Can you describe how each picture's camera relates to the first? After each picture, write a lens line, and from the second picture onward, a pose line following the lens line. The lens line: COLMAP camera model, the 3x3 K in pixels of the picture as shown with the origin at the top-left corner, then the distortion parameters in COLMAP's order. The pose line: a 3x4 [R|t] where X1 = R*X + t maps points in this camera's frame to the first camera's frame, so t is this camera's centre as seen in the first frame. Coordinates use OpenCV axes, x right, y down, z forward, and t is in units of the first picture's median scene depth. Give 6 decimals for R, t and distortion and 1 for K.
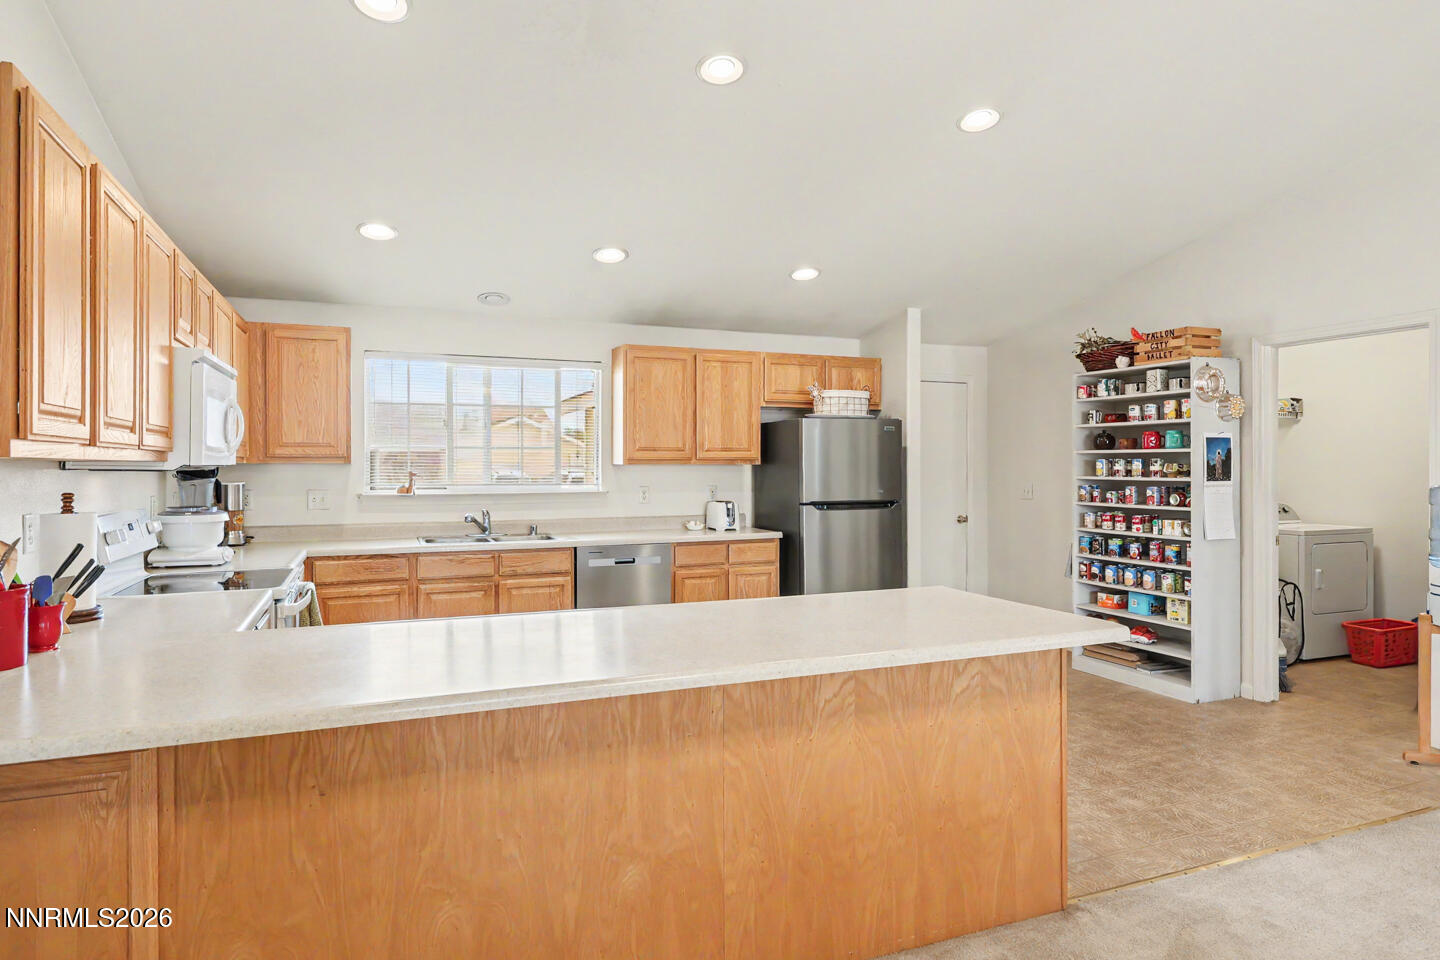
lens RADIAL K [[836.9, 0, 715.2], [0, 836.9, 464.8], [0, 0, 1]] dist [-0.014844, 0.000941]
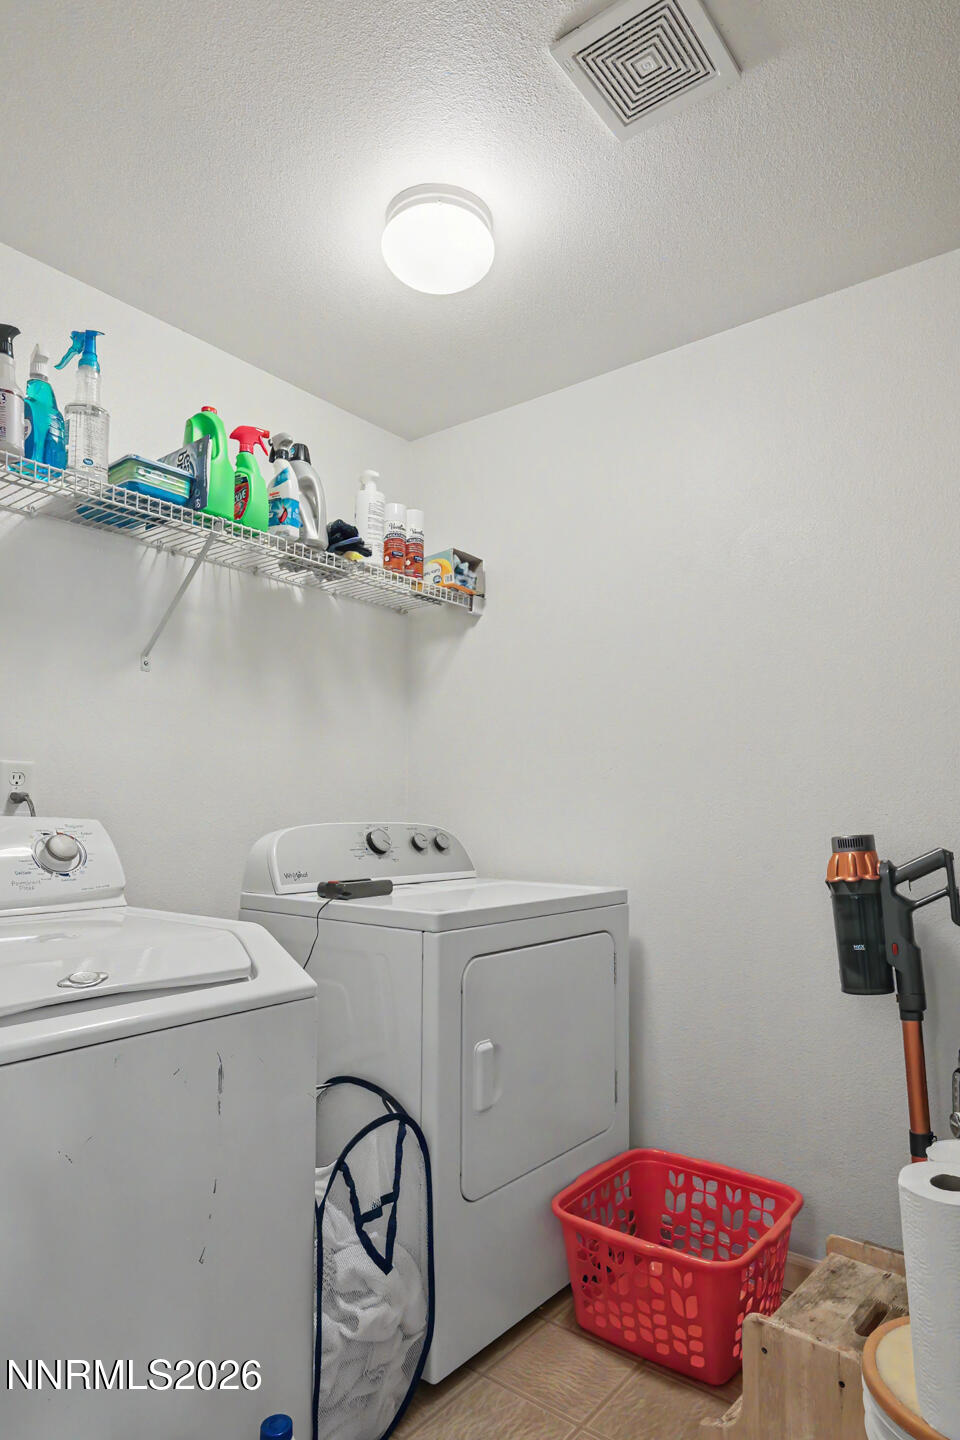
lens RADIAL K [[836.9, 0, 480.0], [0, 836.9, 720.0], [0, 0, 1]] dist [-0.014844, 0.000941]
pose [[0.869485, 0.067431, 0.489334, 0.557609], [-0.016115, 0.993984, -0.108338, 0.042979], [-0.493696, 0.086312, 0.865341, 0.715878]]
